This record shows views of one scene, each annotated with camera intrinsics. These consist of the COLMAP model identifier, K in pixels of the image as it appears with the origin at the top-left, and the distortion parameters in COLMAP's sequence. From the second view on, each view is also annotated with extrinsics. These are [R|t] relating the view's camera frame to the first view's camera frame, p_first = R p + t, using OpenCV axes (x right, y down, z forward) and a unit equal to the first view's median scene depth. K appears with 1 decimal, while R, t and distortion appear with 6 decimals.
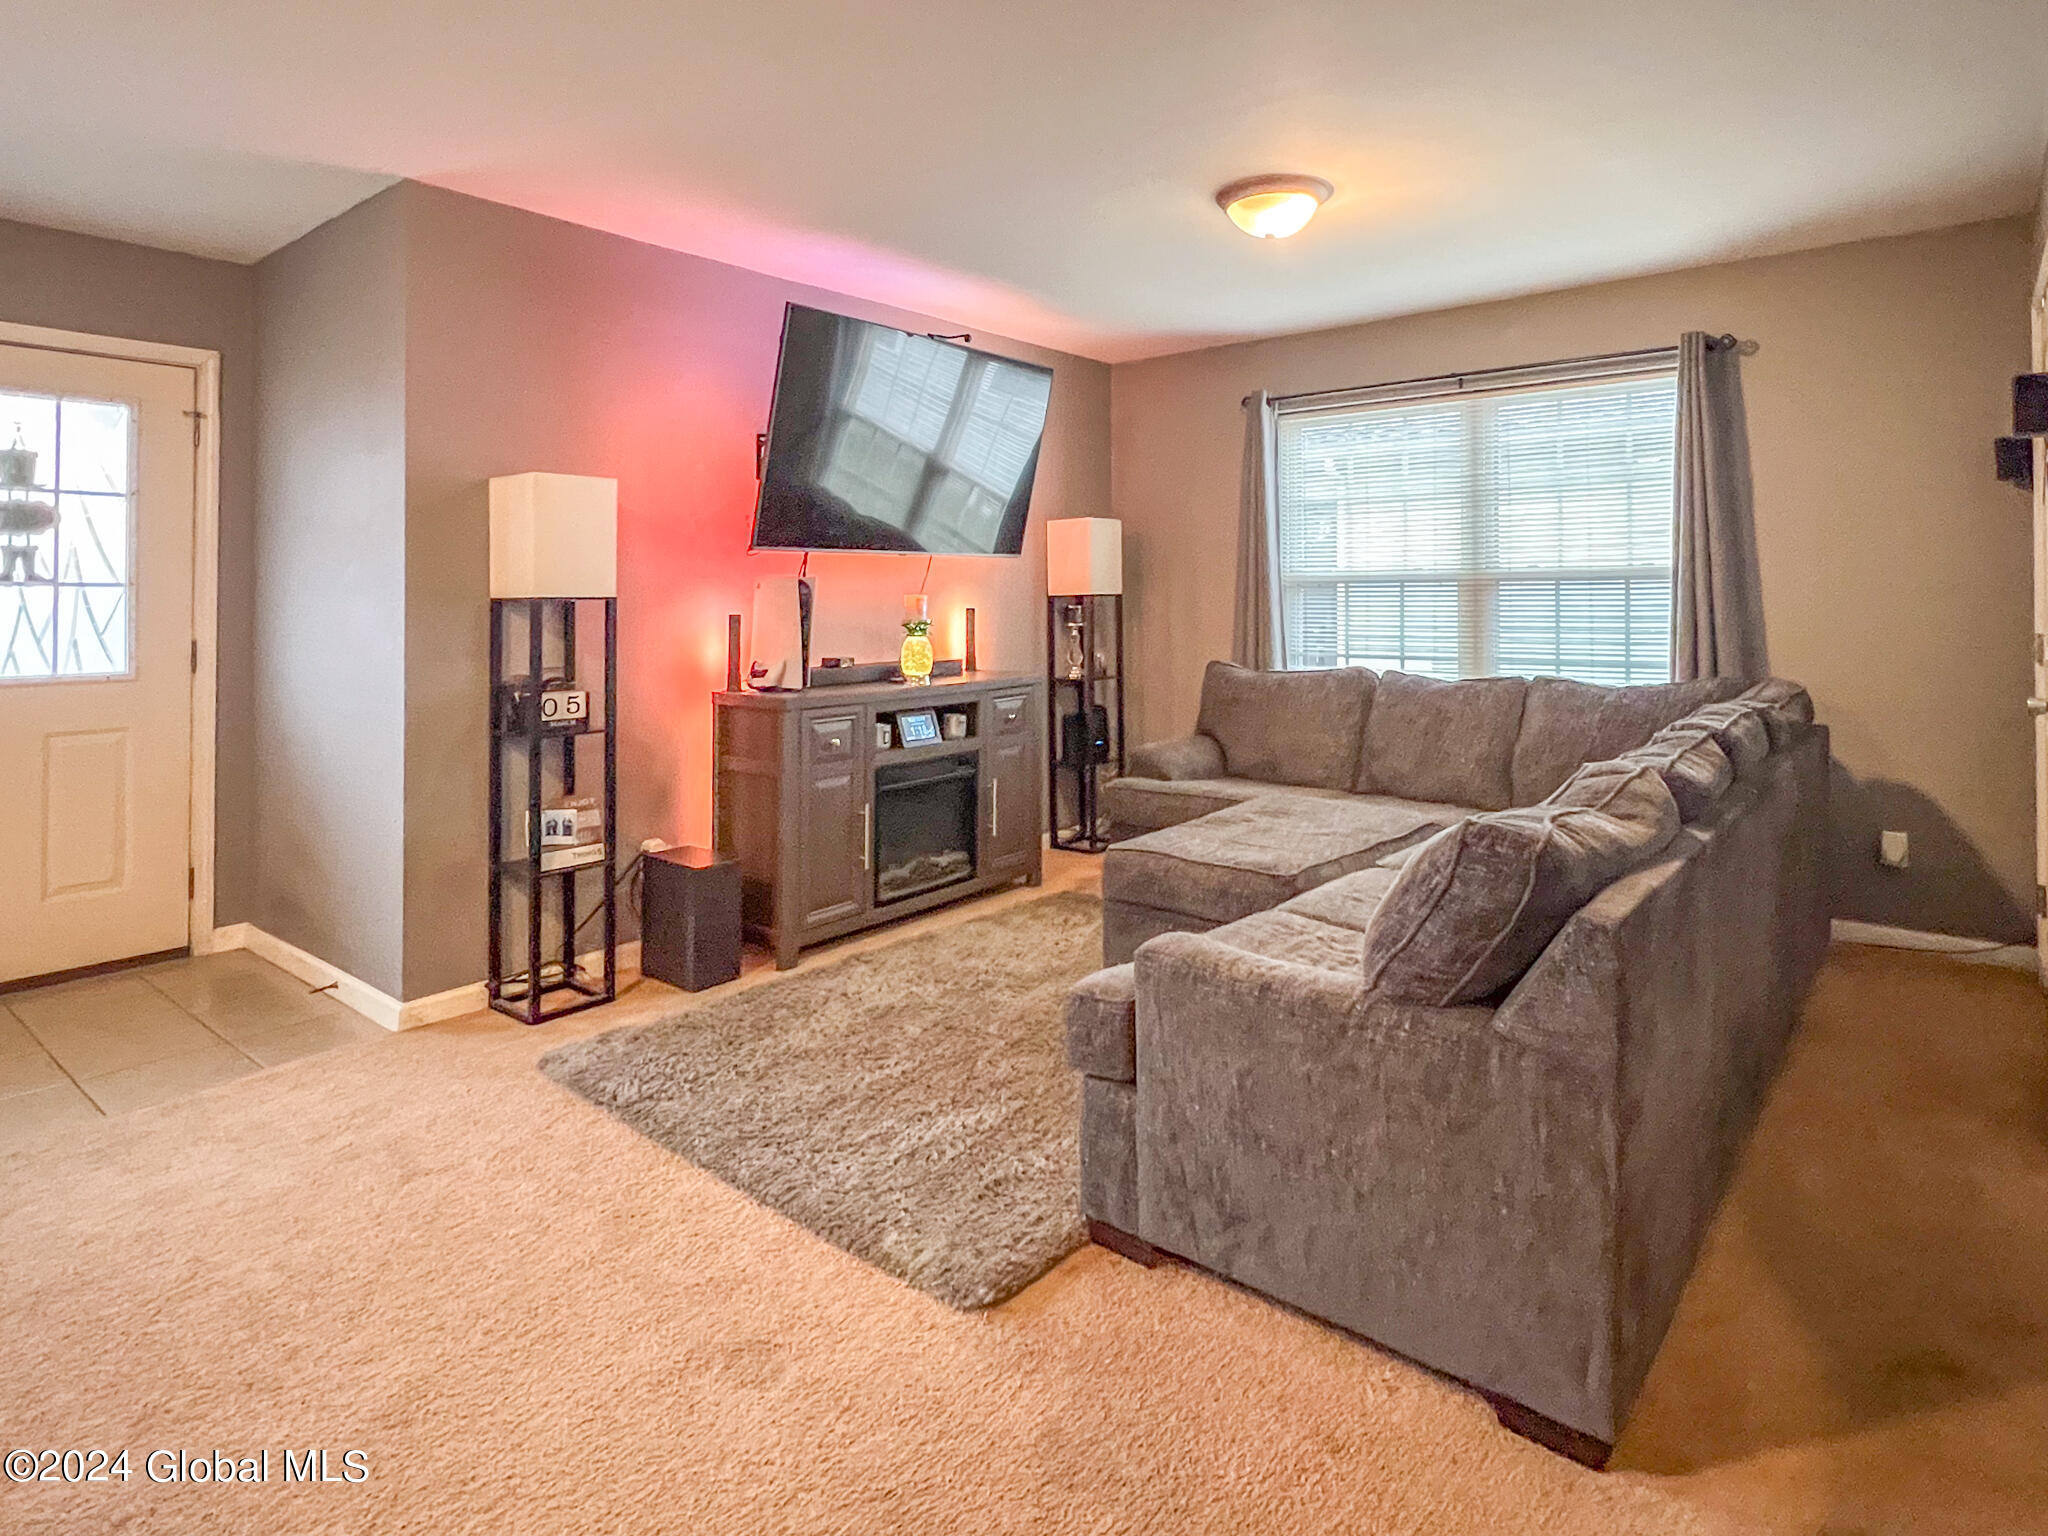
lens RADIAL K [[1119.9, 0, 1024.9], [0, 1119.9, 567.0], [0, 0, 1]] dist [0.003362, 0.000215]
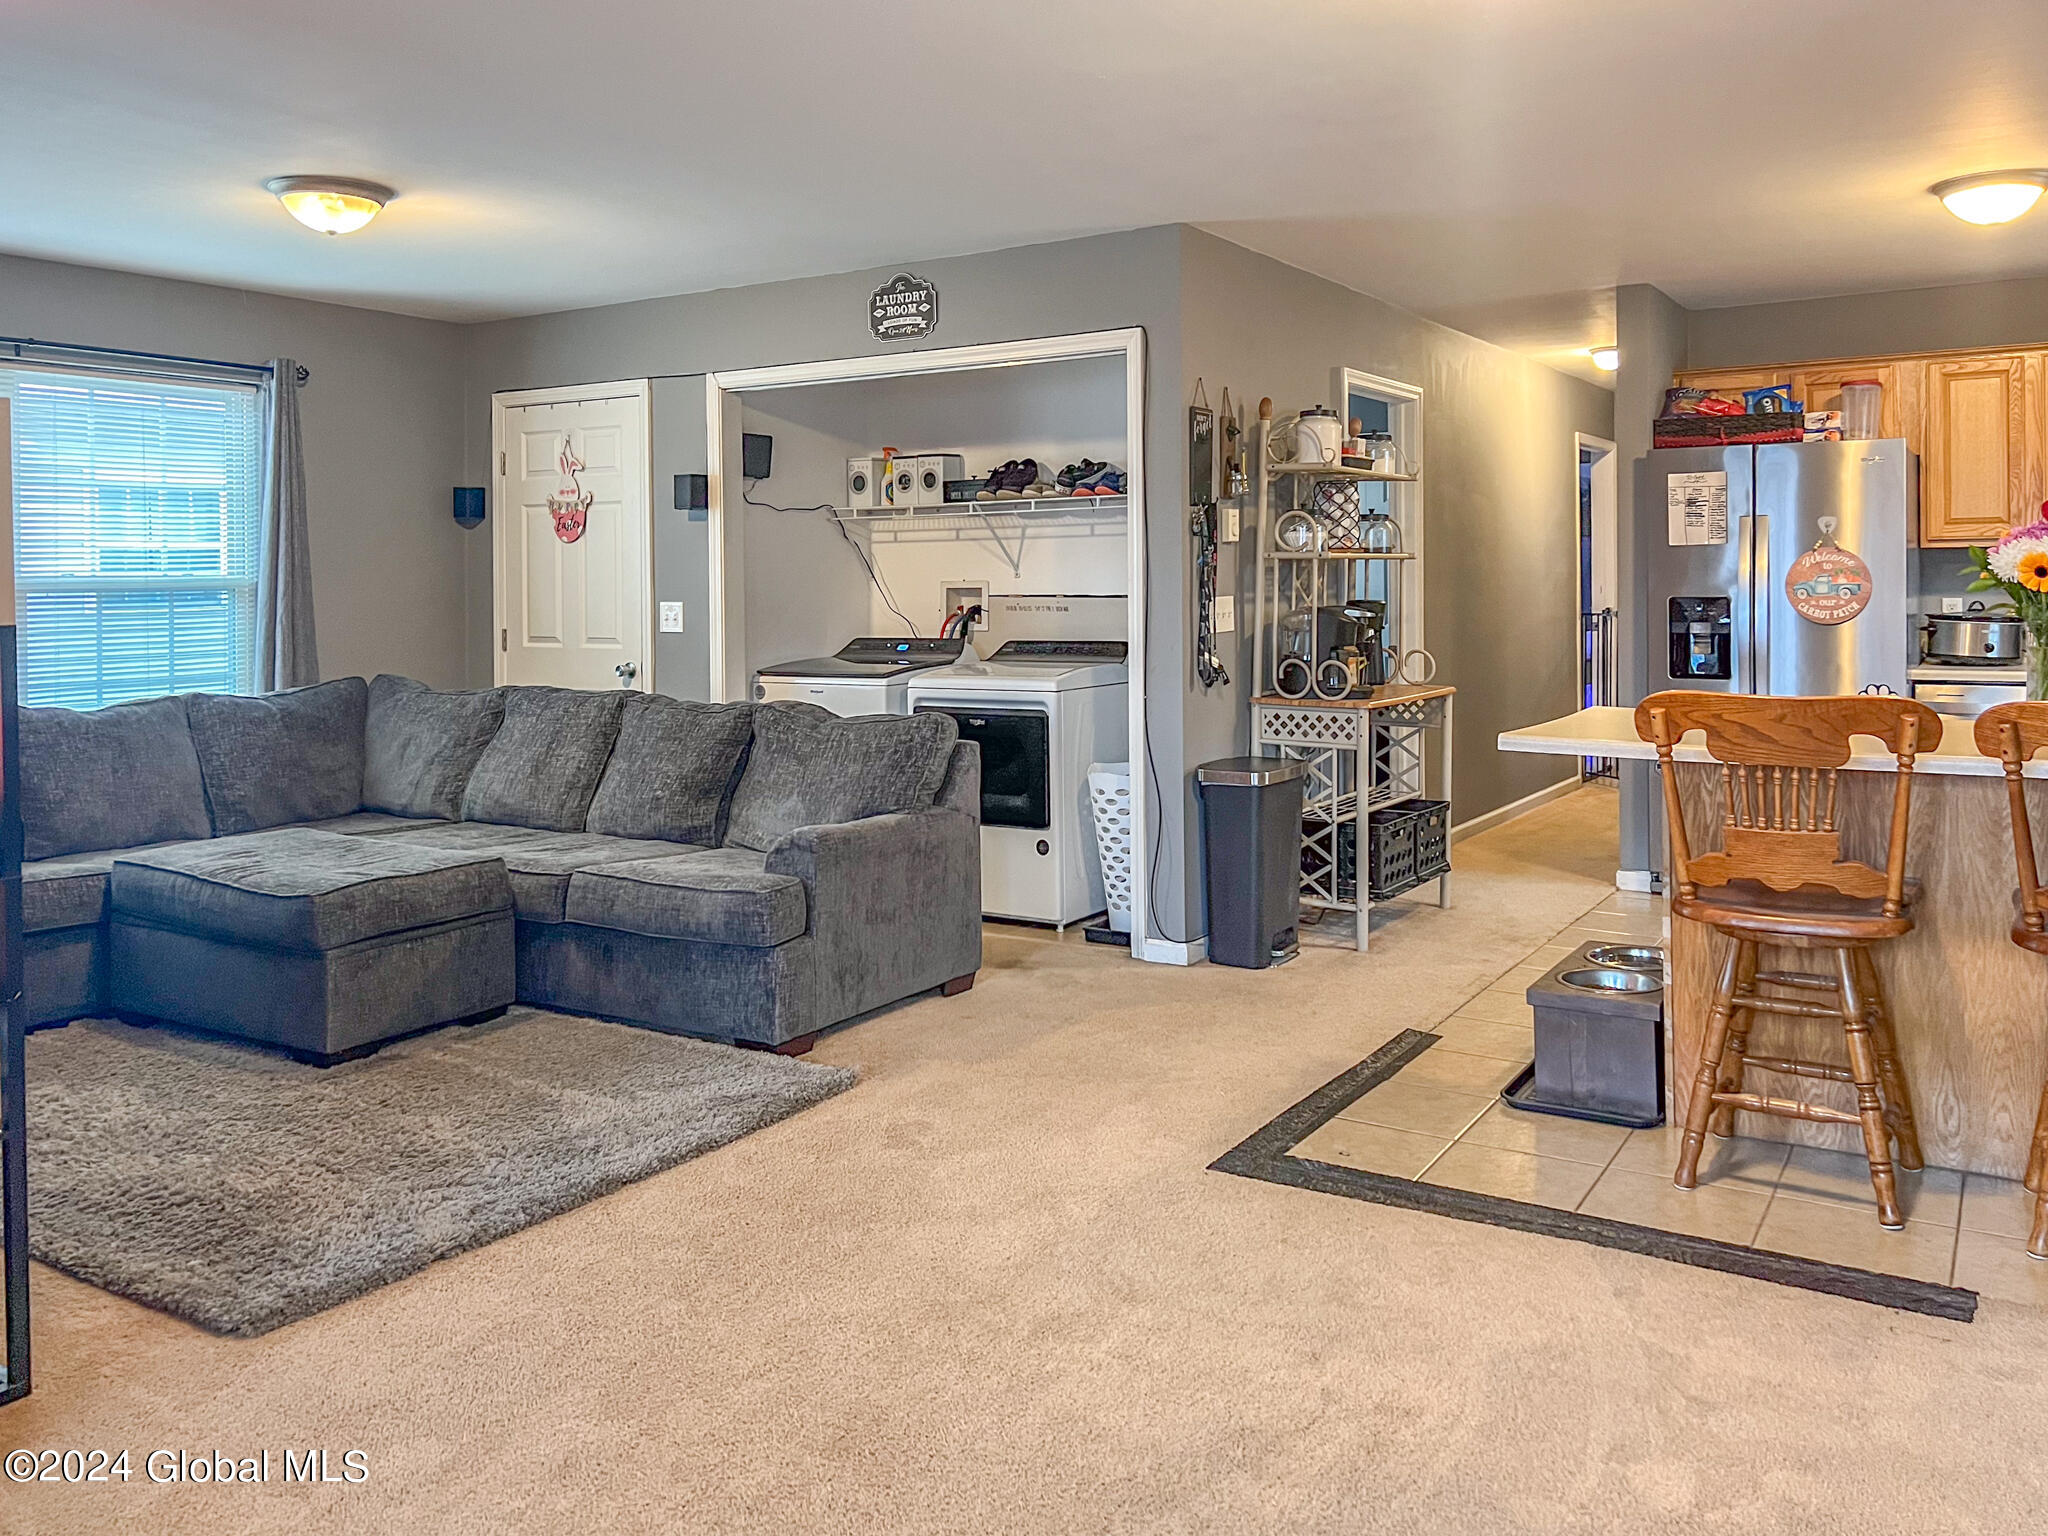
lens RADIAL K [[1583.7, 0, 1078.2], [0, 1583.7, 594.6], [0, 0, 1]] dist [0.056075, -0.098004]
pose [[-0.140148, 0.000079, 0.990131, -0.992829], [-0.012508, 0.999920, -0.001850, 0.007676], [-0.990052, -0.012644, -0.140136, 0.460683]]
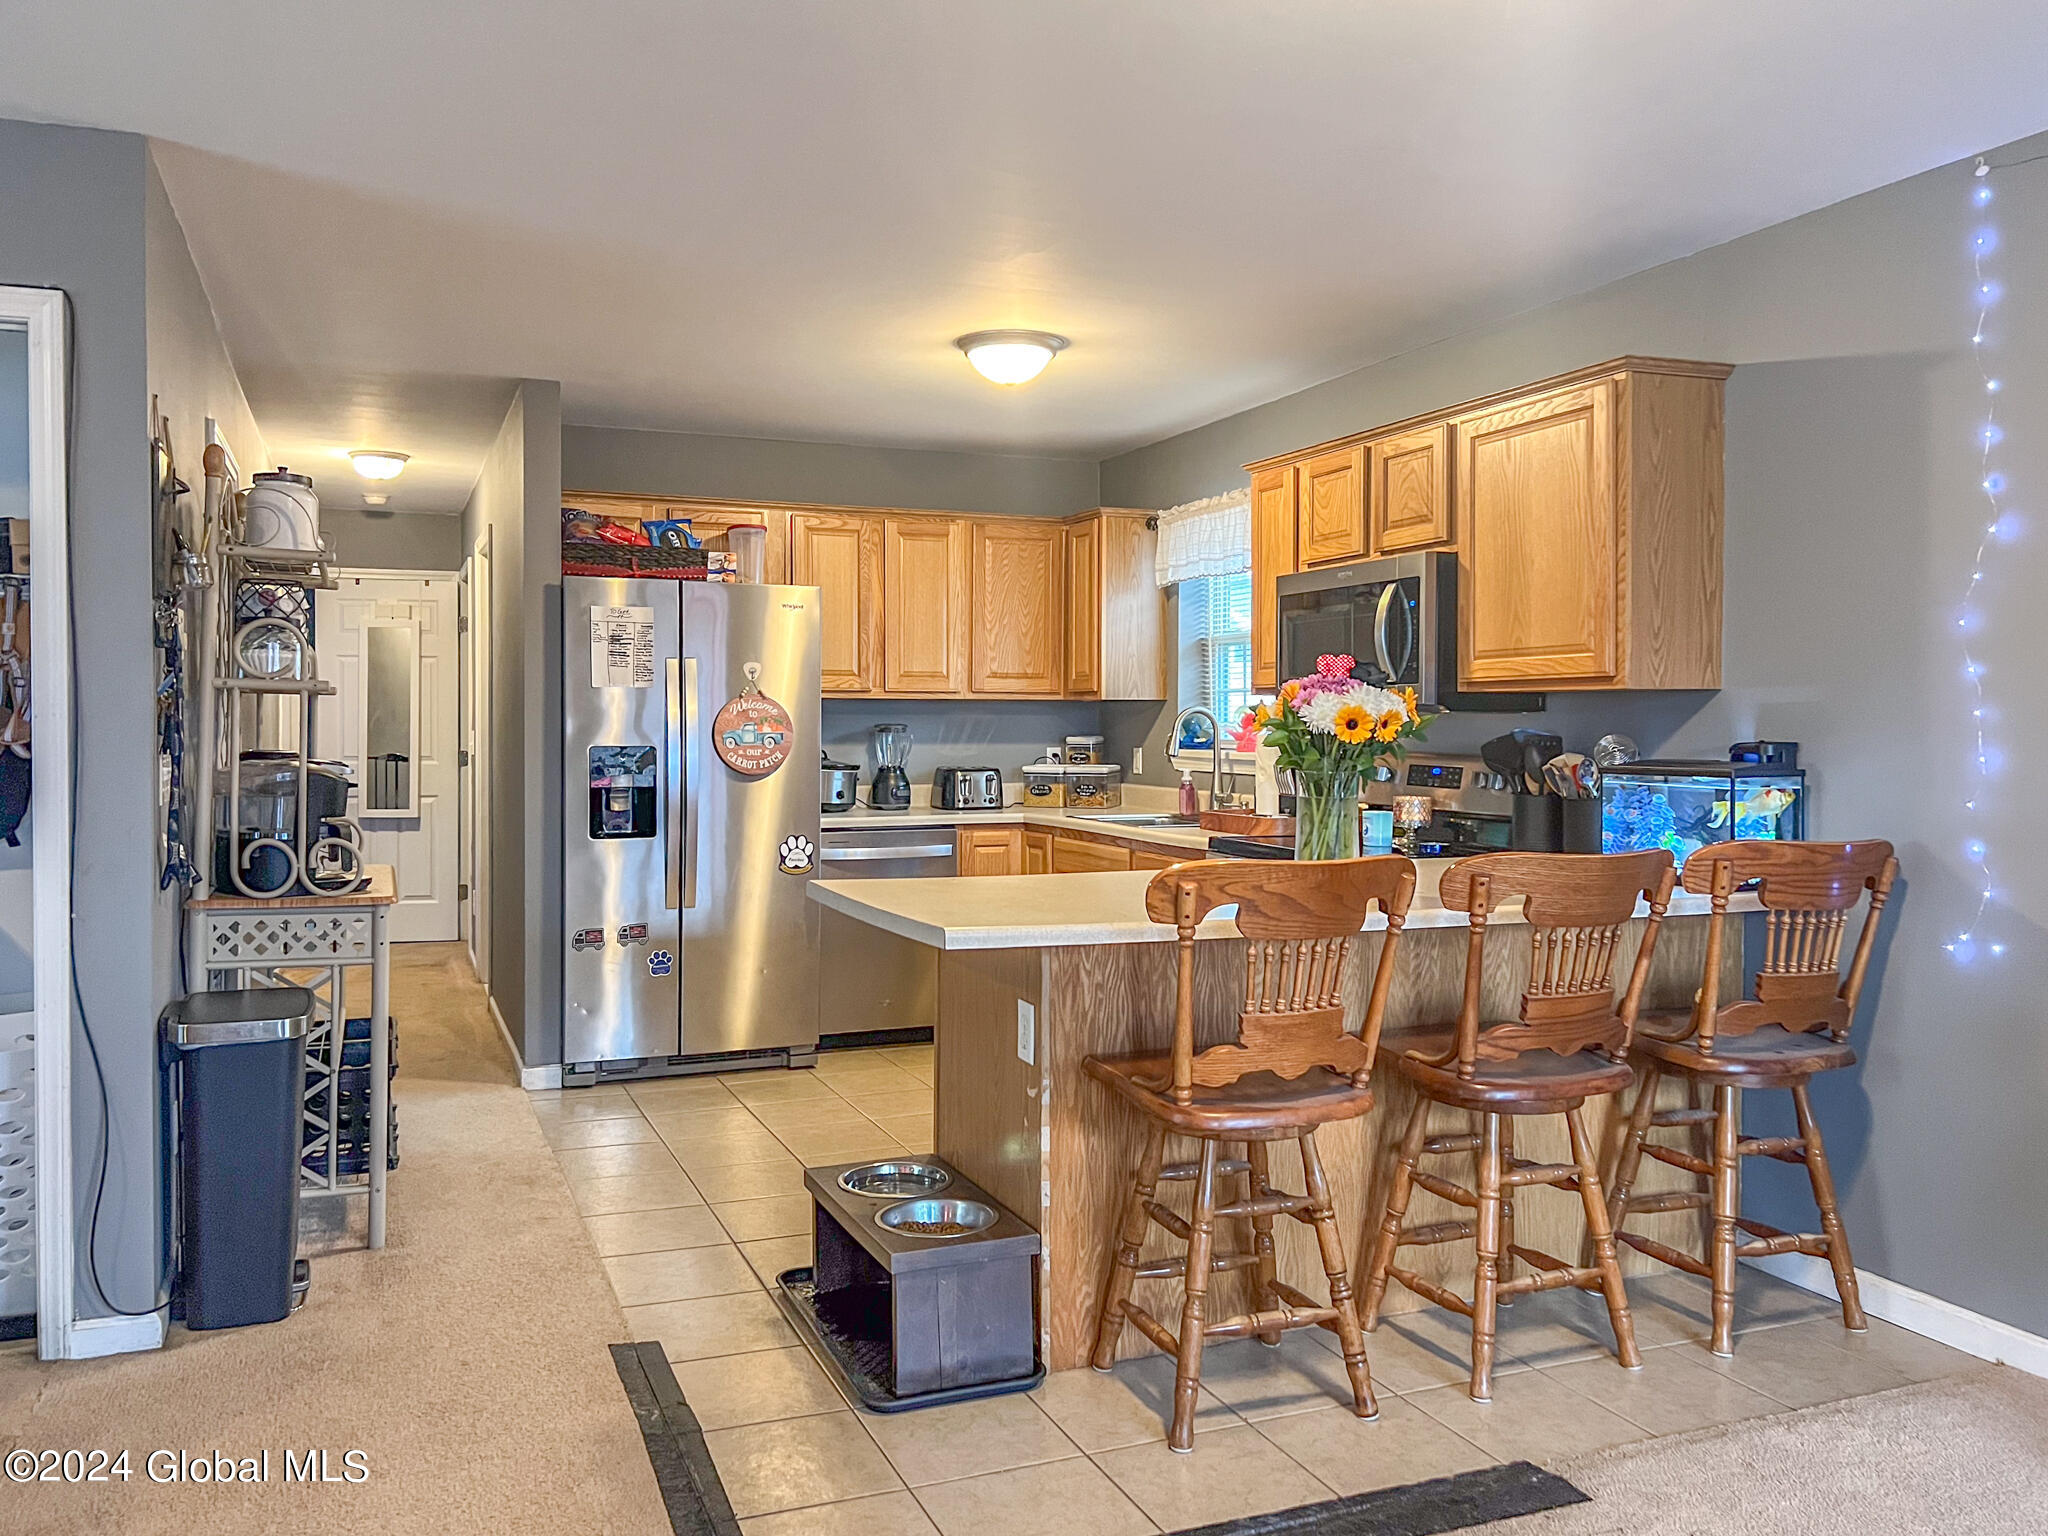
lens RADIAL K [[1553.4, 0, 988.9], [0, 1553.4, 739.8], [0, 0, 1]] dist [0.054725, -0.080570]
pose [[-0.875954, -0.001894, 0.482391, -0.501796], [-0.009827, 0.999855, -0.013917, 0.009694], [-0.482295, -0.016931, -0.875845, 0.663225]]
